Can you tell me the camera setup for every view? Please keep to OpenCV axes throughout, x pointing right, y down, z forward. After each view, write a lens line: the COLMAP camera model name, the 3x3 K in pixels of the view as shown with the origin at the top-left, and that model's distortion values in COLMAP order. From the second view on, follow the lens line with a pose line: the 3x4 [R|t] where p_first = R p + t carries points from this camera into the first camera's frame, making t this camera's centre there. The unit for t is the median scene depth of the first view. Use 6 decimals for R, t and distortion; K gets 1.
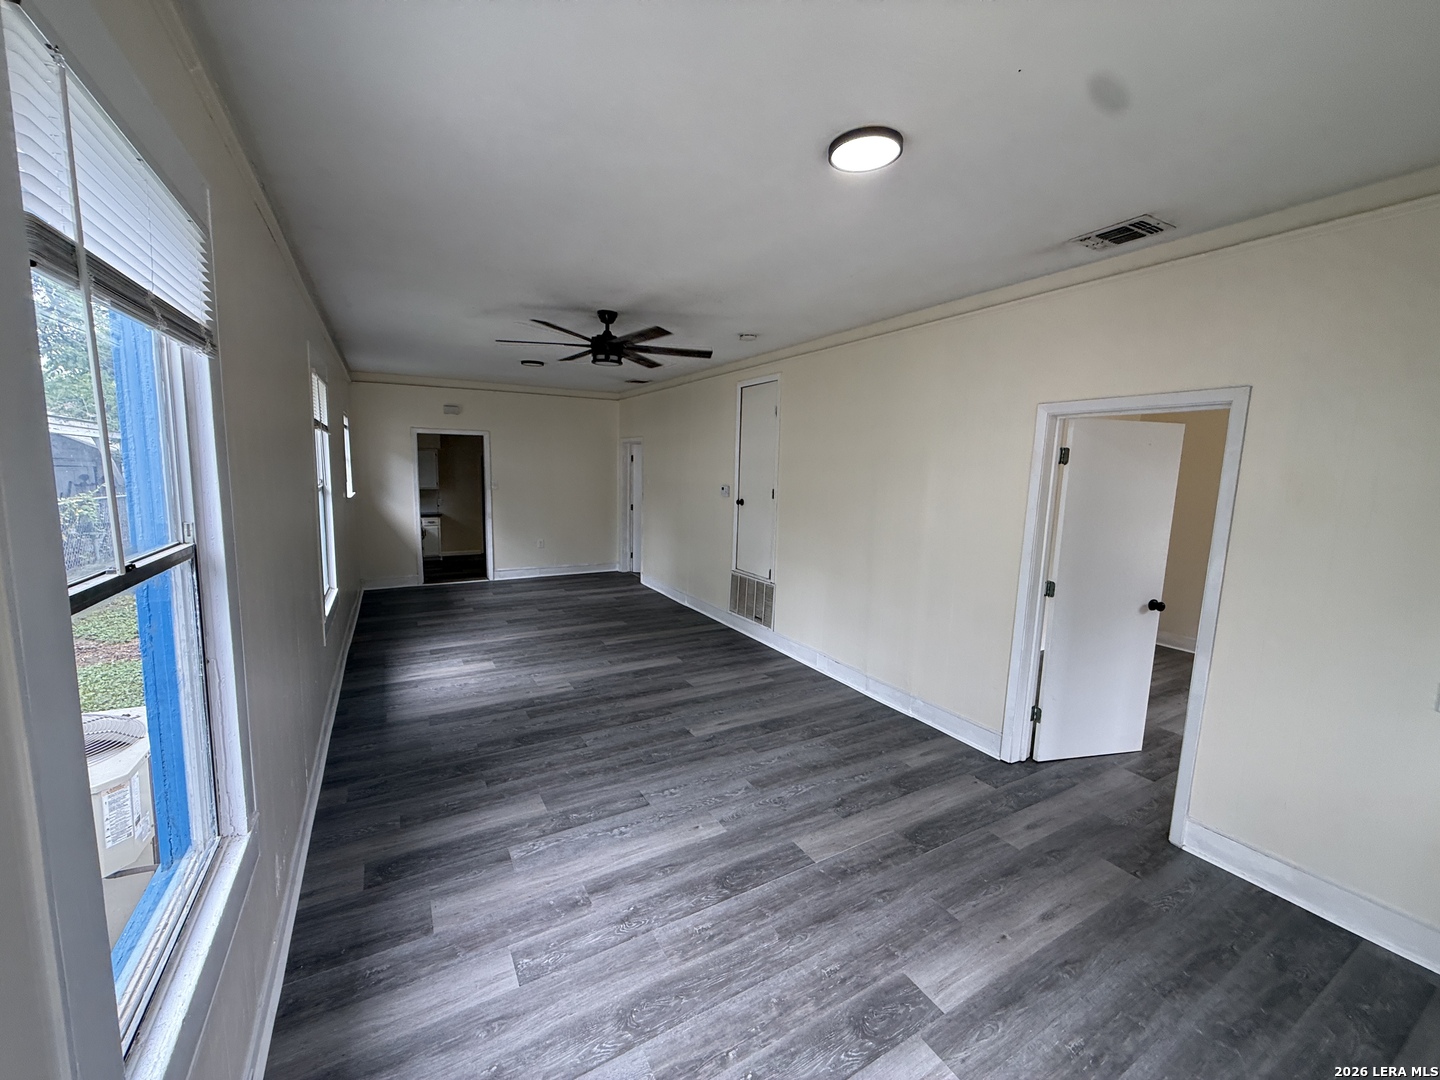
lens RADIAL K [[574.3, 0, 721.6], [0, 574.3, 542.4], [0, 0, 1]] dist [-0.001624, 0.001438]
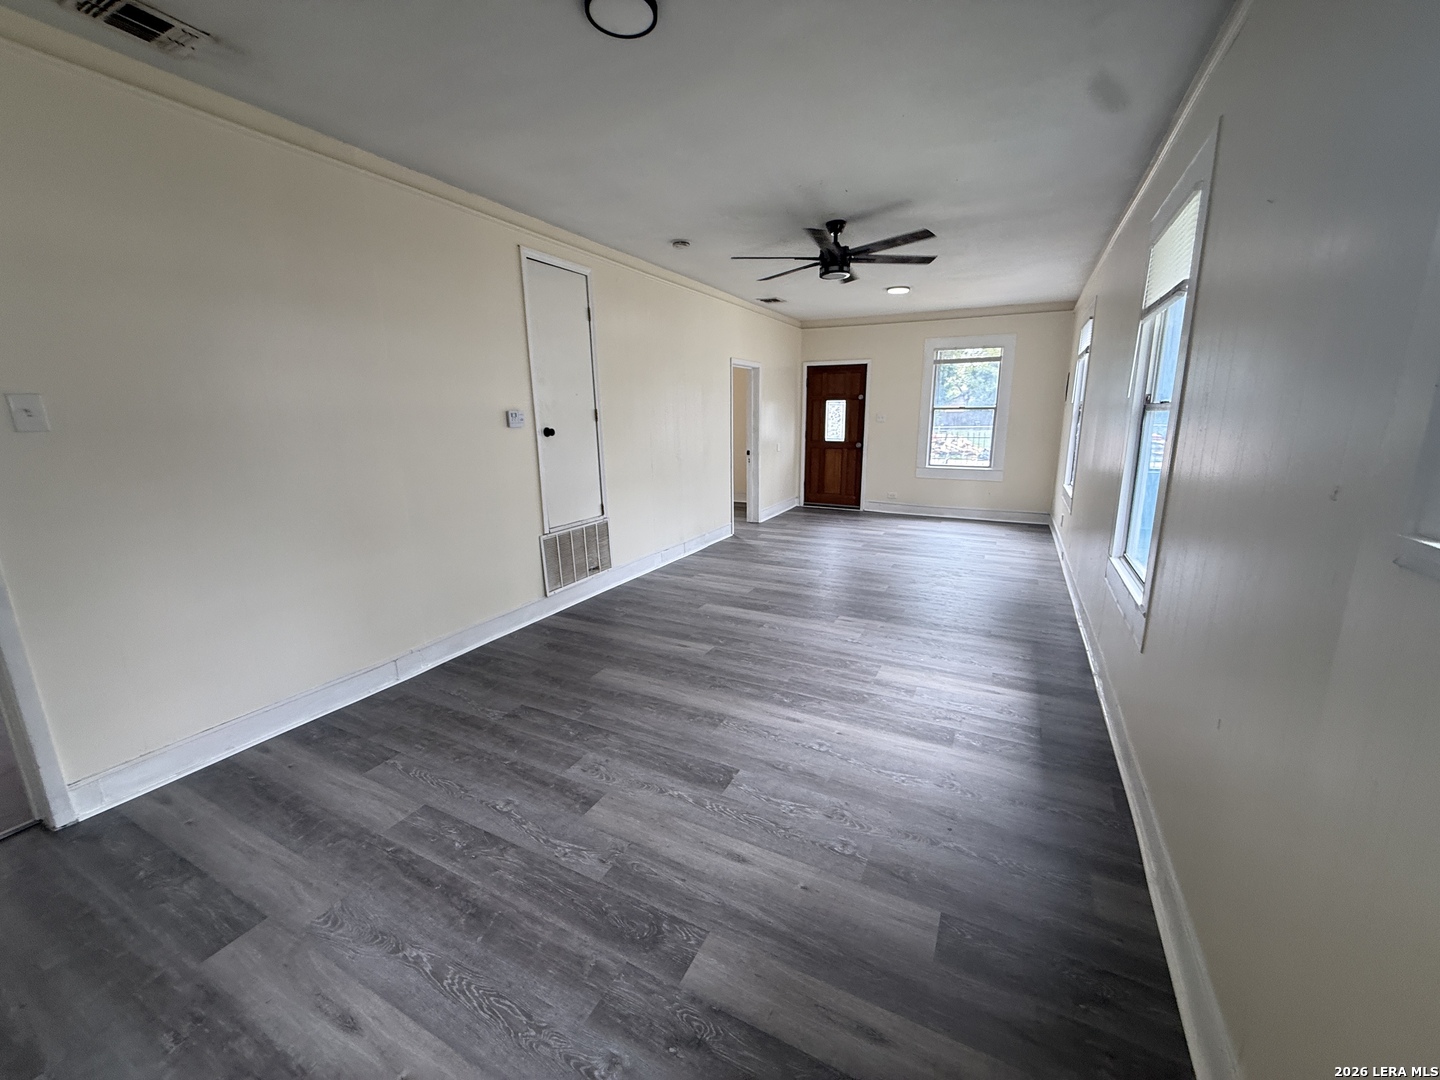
lens RADIAL K [[574.3, 0, 718.9], [0, 574.3, 539.8], [0, 0, 1]] dist [-0.001624, 0.001438]
pose [[-0.545323, -0.195113, 0.815201, -0.760612], [0.114591, 0.946049, 0.303085, -0.149882], [-0.830356, 0.258694, -0.493544, 1.354577]]
